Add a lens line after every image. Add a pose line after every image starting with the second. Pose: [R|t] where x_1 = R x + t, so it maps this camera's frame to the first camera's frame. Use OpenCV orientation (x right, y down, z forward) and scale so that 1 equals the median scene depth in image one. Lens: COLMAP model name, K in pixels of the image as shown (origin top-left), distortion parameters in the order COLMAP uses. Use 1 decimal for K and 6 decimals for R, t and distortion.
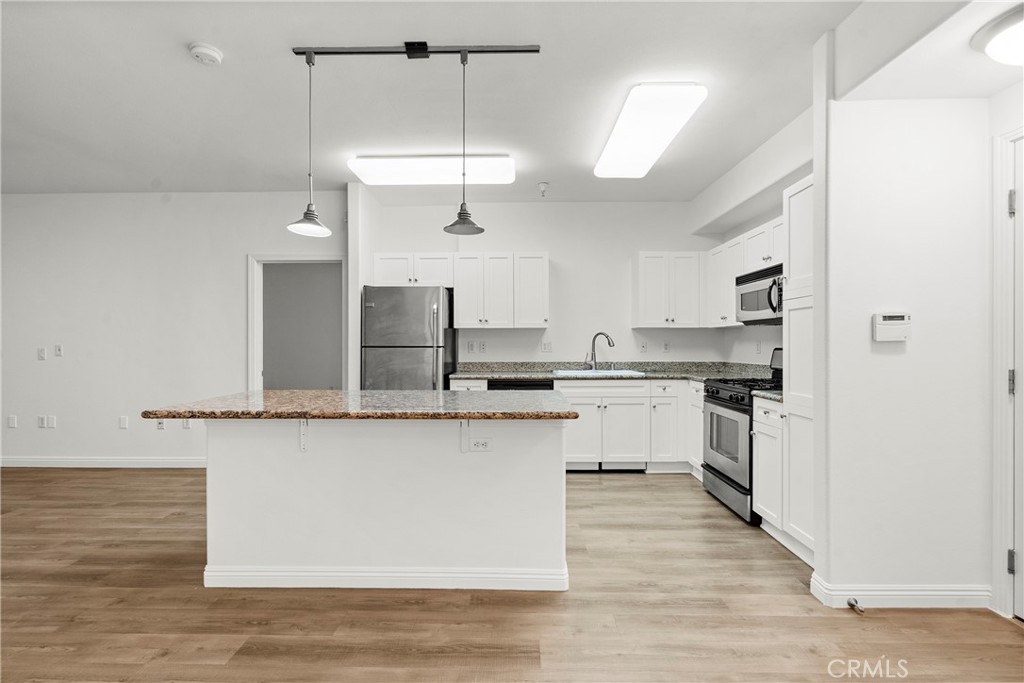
lens RADIAL K [[466.6, 0, 511.7], [0, 466.6, 345.0], [0, 0, 1]] dist [-0.002349, 0.000222]
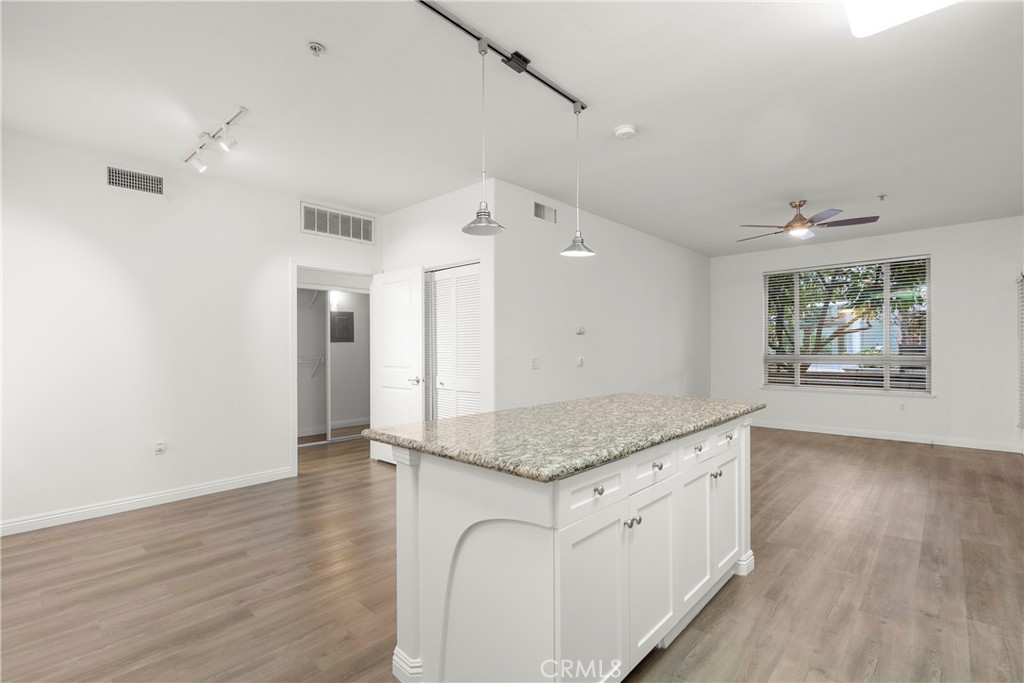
lens RADIAL K [[466.3, 0, 510.8], [0, 466.3, 347.9], [0, 0, 1]] dist [-0.002177, 0.000630]
pose [[-0.674970, 0.003194, -0.737838, 0.317297], [0.000704, 0.999993, 0.003684, -0.006745], [0.737845, 0.001967, -0.674967, 0.945107]]
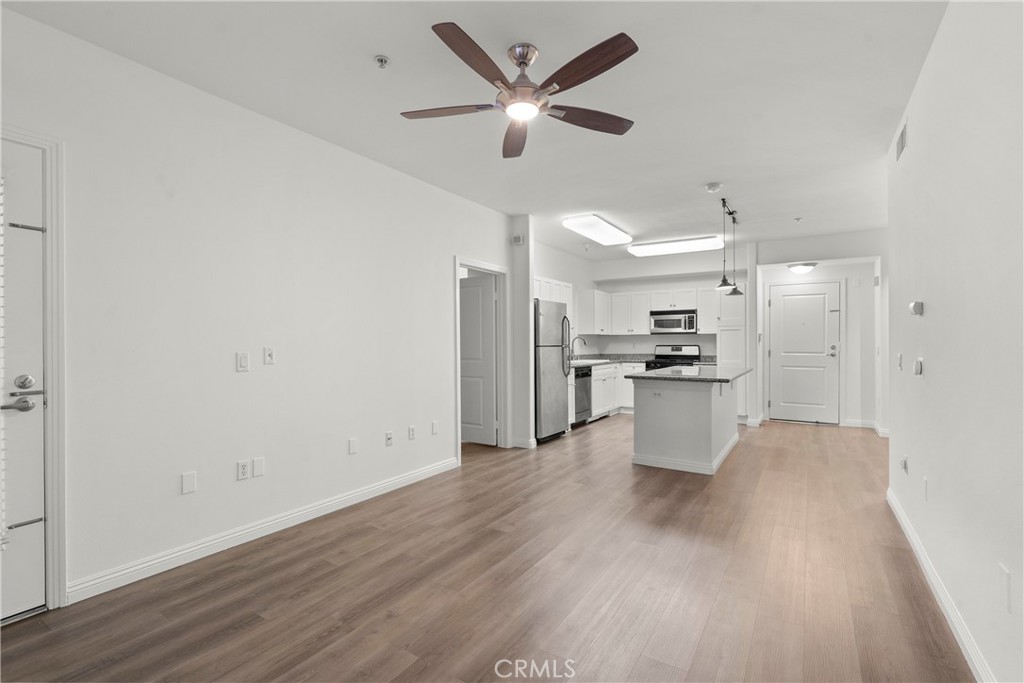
lens RADIAL K [[464.4, 0, 516.4], [0, 464.4, 345.9], [0, 0, 1]] dist [-0.003614, 0.000001]
pose [[0.521877, -0.006826, 0.852993, -1.506218], [0.008443, 0.999960, 0.002837, -0.001068], [-0.852979, 0.005722, 0.521914, 0.403208]]
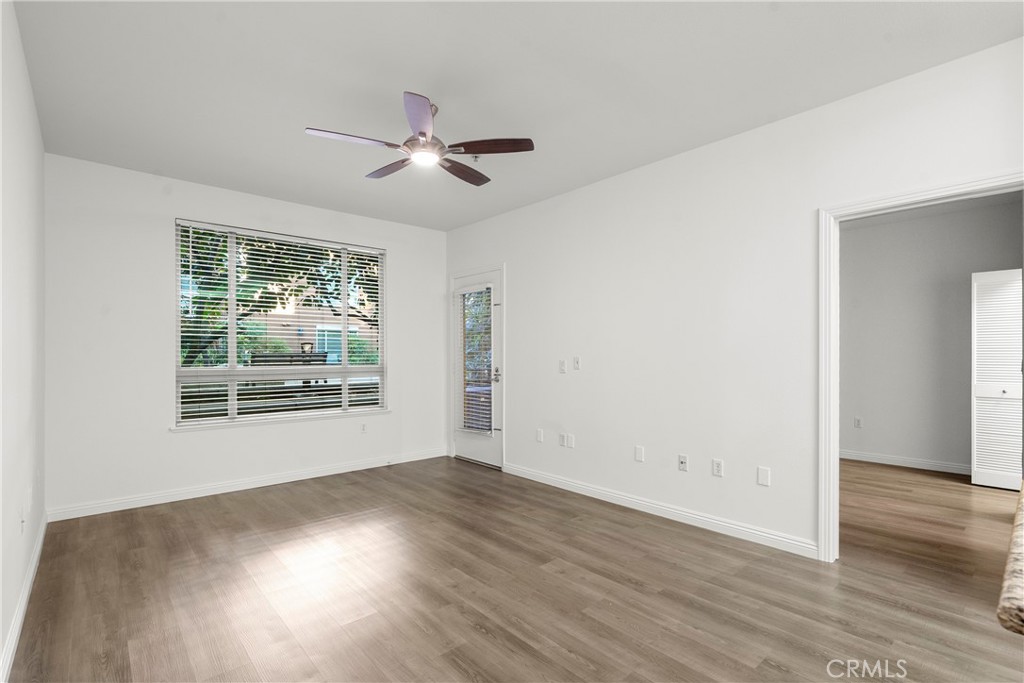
lens RADIAL K [[476.4, 0, 514.1], [0, 476.4, 356.7], [0, 0, 1]] dist [0.000593, 0.000535]
pose [[0.673991, 0.001331, -0.738738, -0.415578], [-0.003301, 0.999994, -0.001210, 0.000901], [0.738732, 0.003254, 0.673991, 0.320483]]
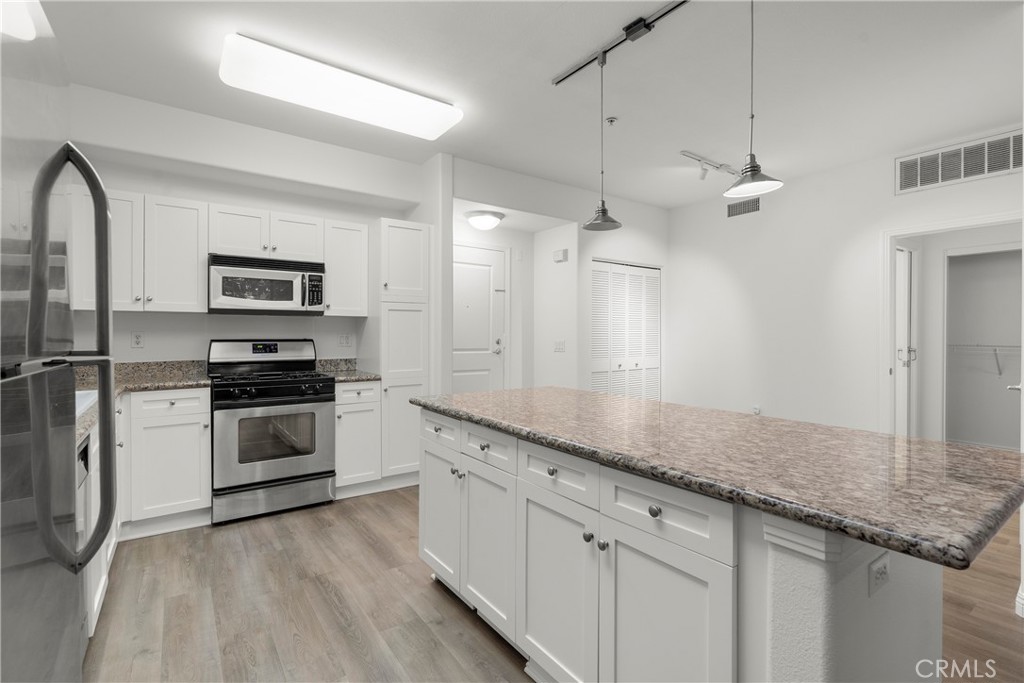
lens RADIAL K [[468.7, 0, 510.0], [0, 468.7, 334.7], [0, 0, 1]] dist [-0.001802, 0.000113]
pose [[-0.589921, -0.004610, 0.807448, -0.461977], [0.001214, 0.999978, 0.006596, -0.007212], [-0.807460, 0.004871, -0.589902, 1.001223]]
